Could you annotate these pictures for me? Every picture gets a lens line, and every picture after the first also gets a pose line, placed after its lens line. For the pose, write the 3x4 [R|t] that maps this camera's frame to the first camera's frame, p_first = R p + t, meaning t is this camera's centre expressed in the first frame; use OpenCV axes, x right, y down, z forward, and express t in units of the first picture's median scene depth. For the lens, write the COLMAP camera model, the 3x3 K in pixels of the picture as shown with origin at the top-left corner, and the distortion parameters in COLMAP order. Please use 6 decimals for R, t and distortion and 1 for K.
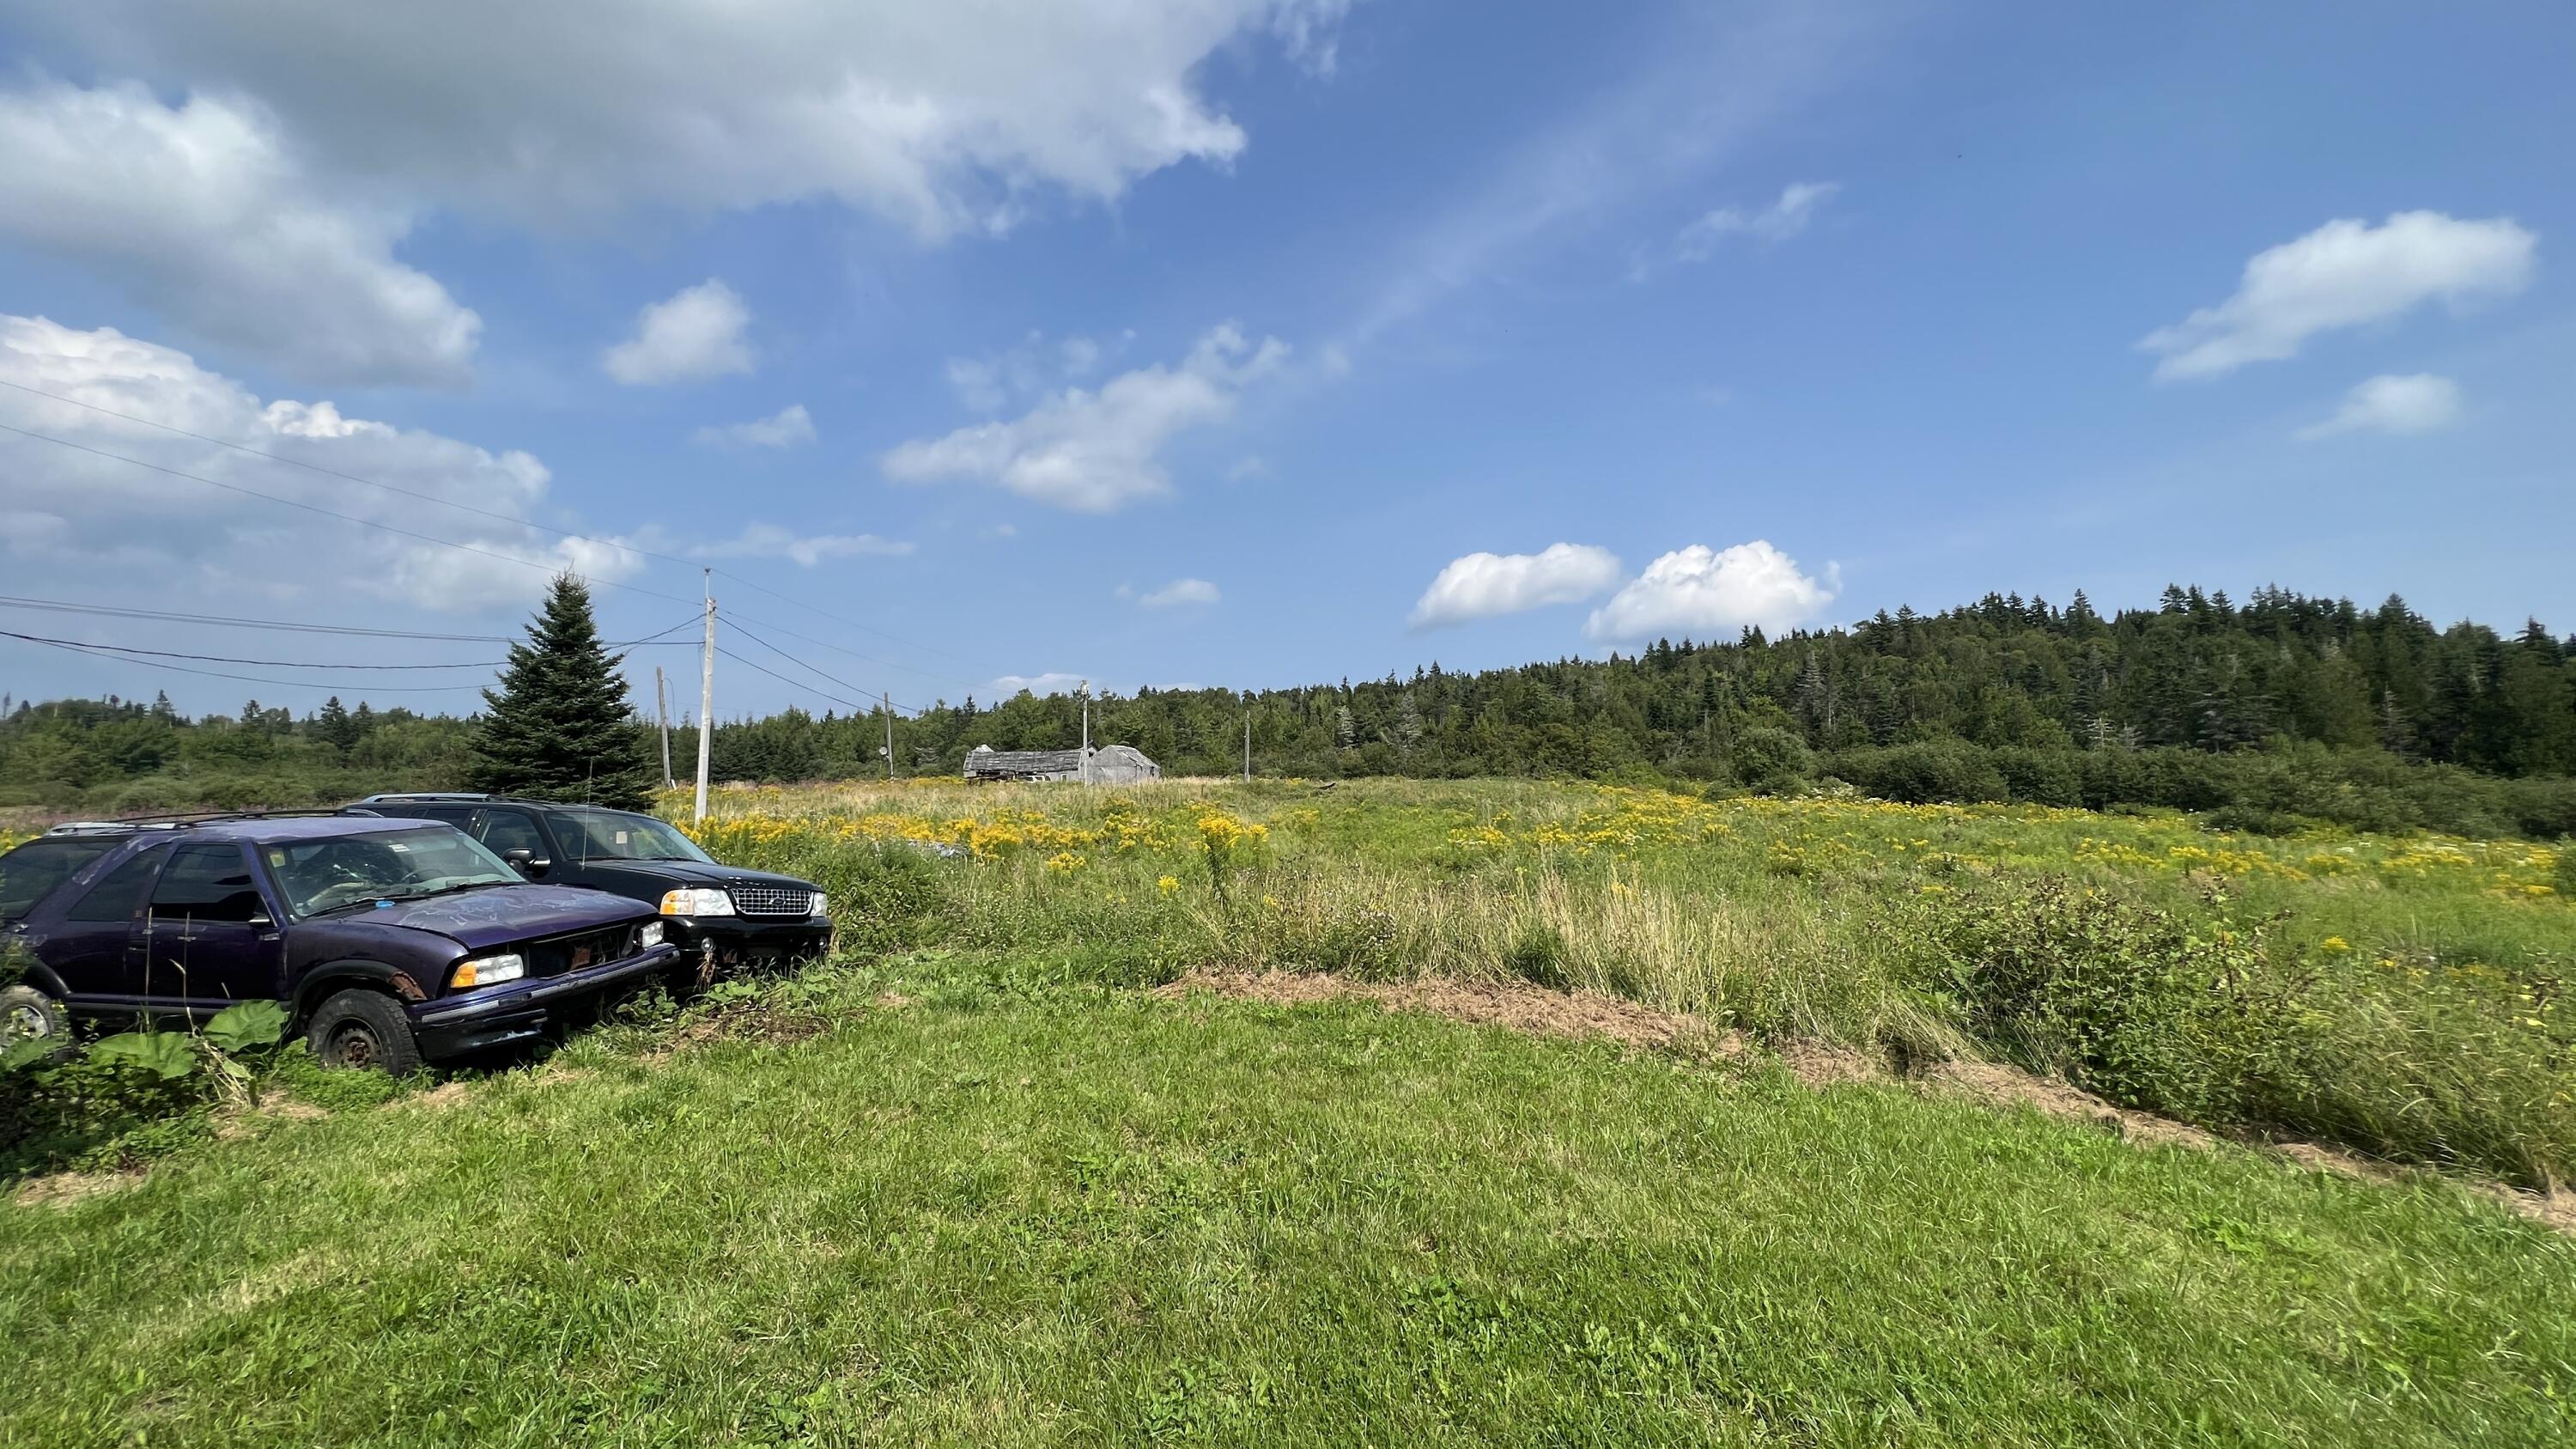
lens RADIAL K [[1032.3, 0, 1285.2], [0, 1032.3, 727.7], [0, 0, 1]] dist [0.002927, -0.000445]
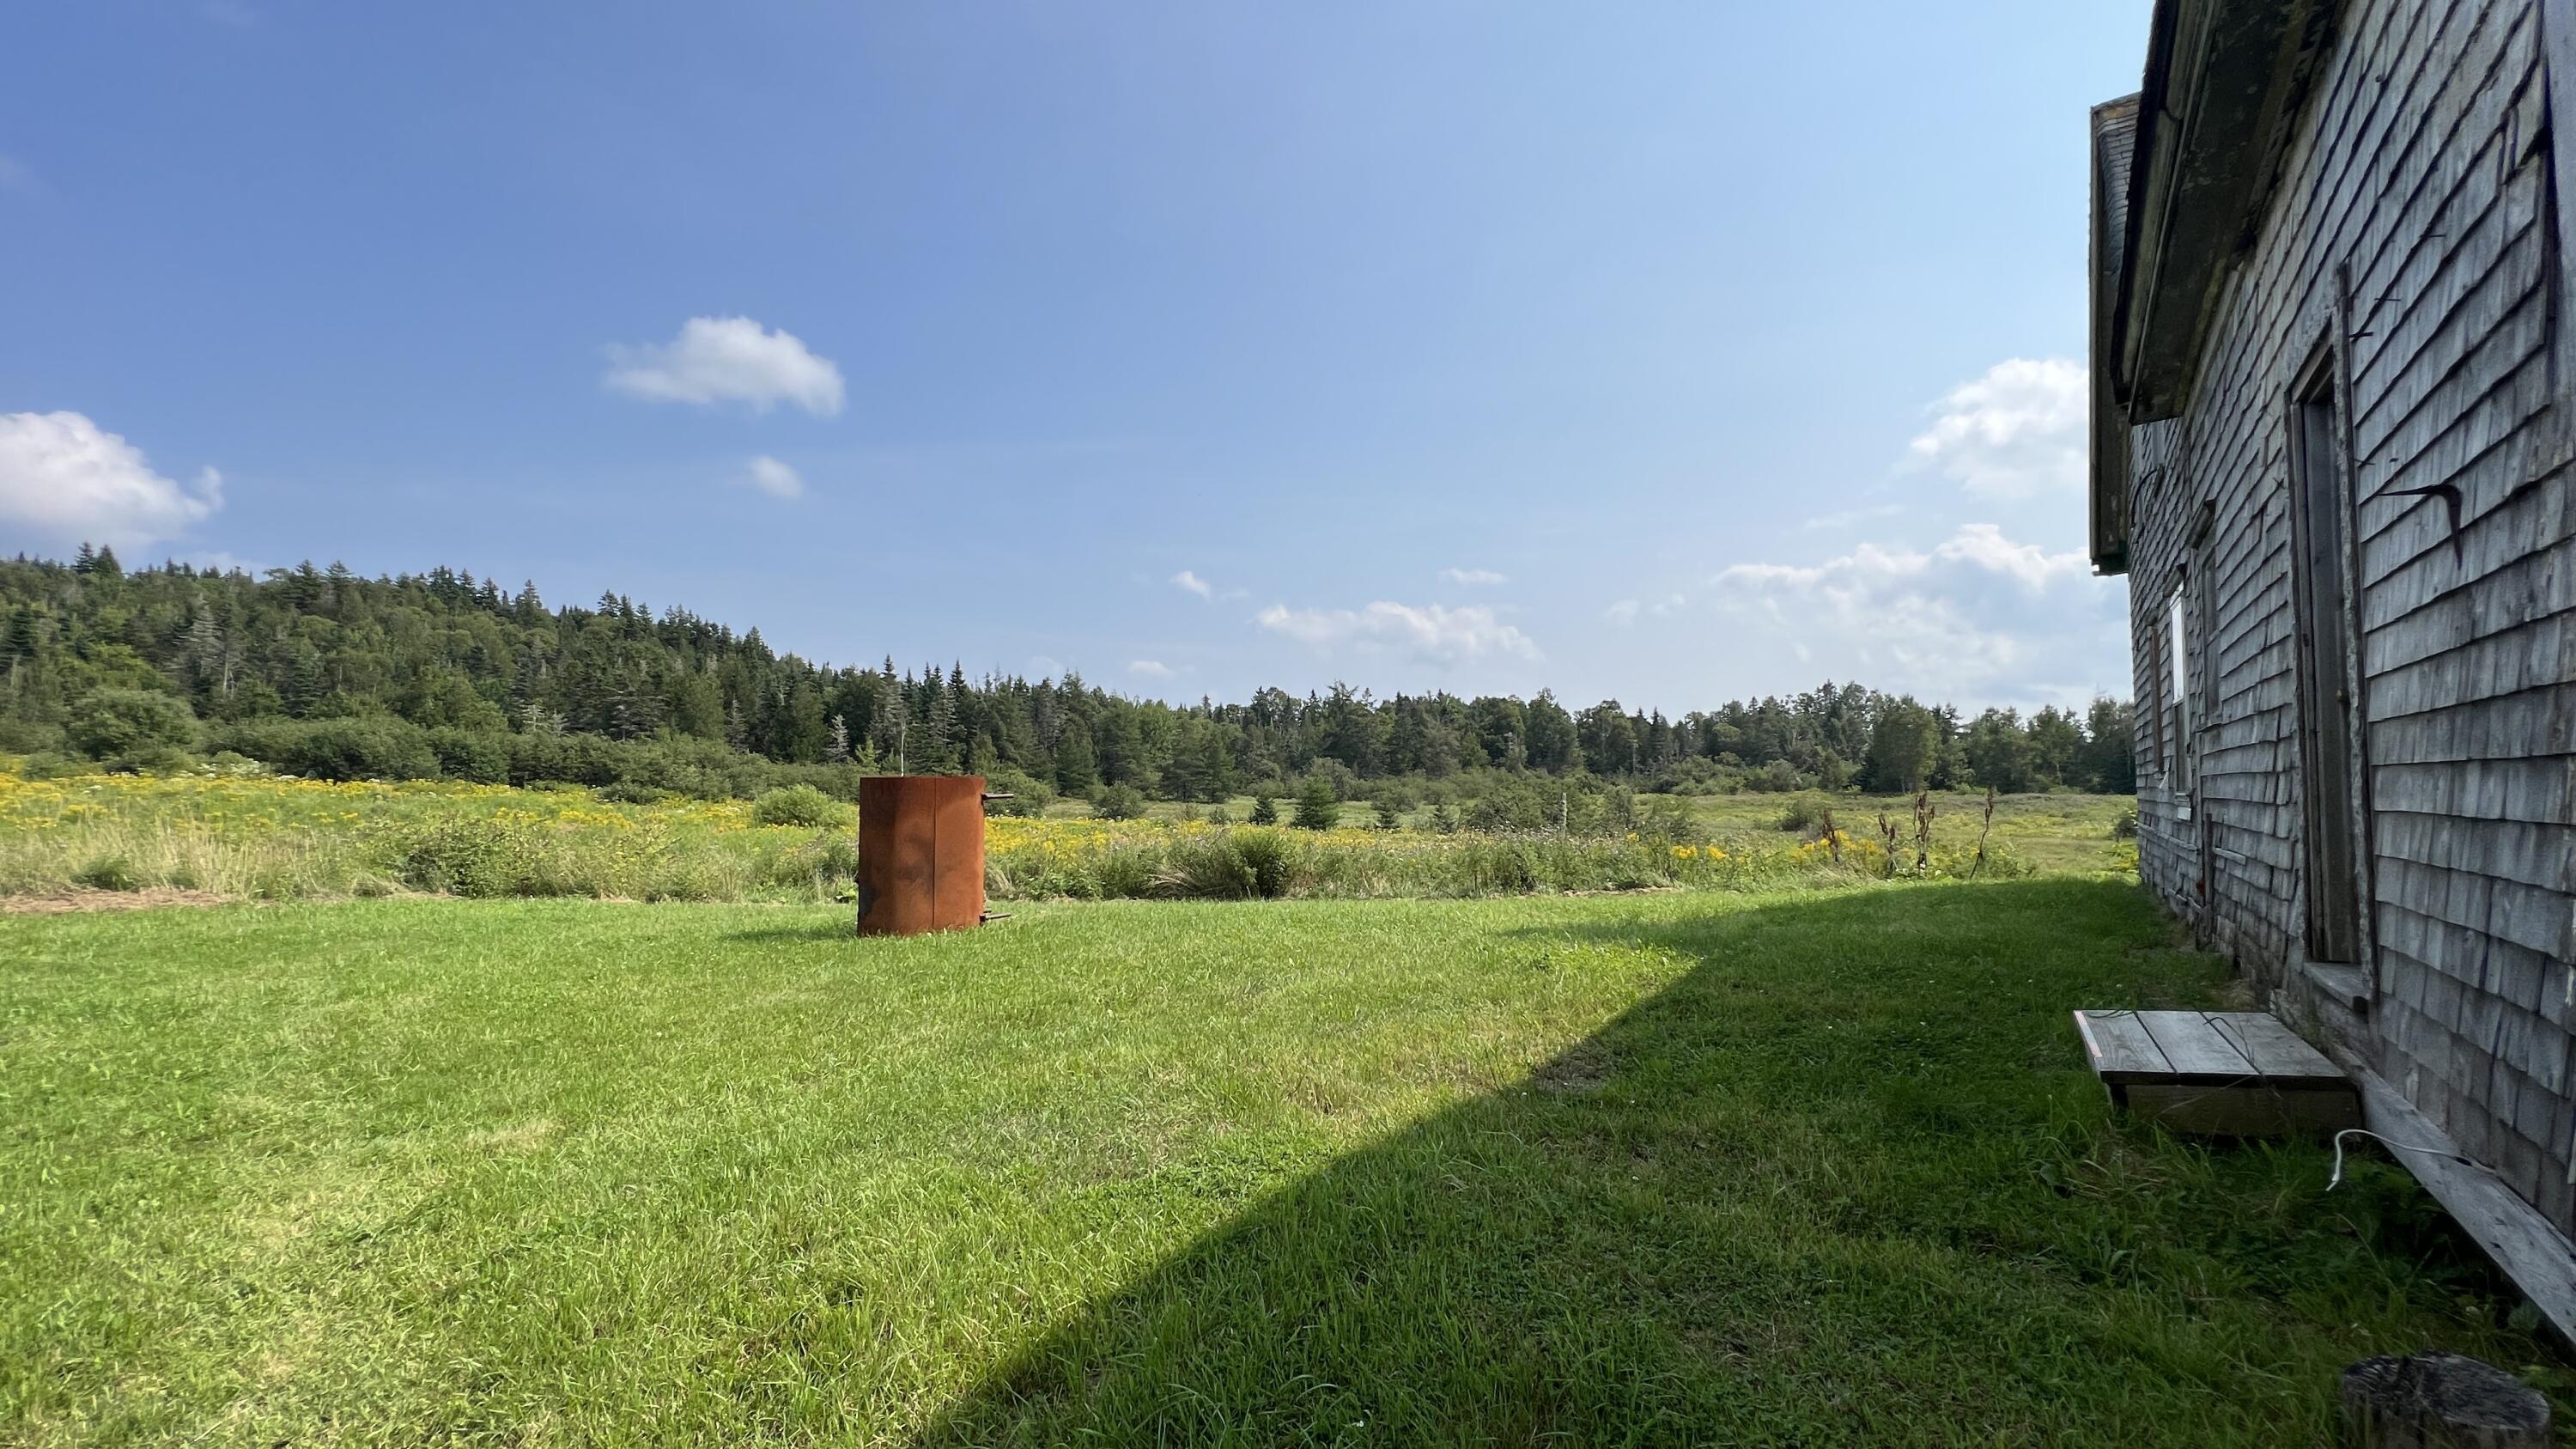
lens RADIAL K [[1032.3, 0, 1285.2], [0, 1032.3, 727.7], [0, 0, 1]] dist [0.002927, -0.000445]
pose [[0.273909, 0.047679, 0.960573, -0.063839], [-0.067534, 0.997259, -0.030242, -0.006027], [-0.959382, -0.056587, 0.276378, -0.093036]]
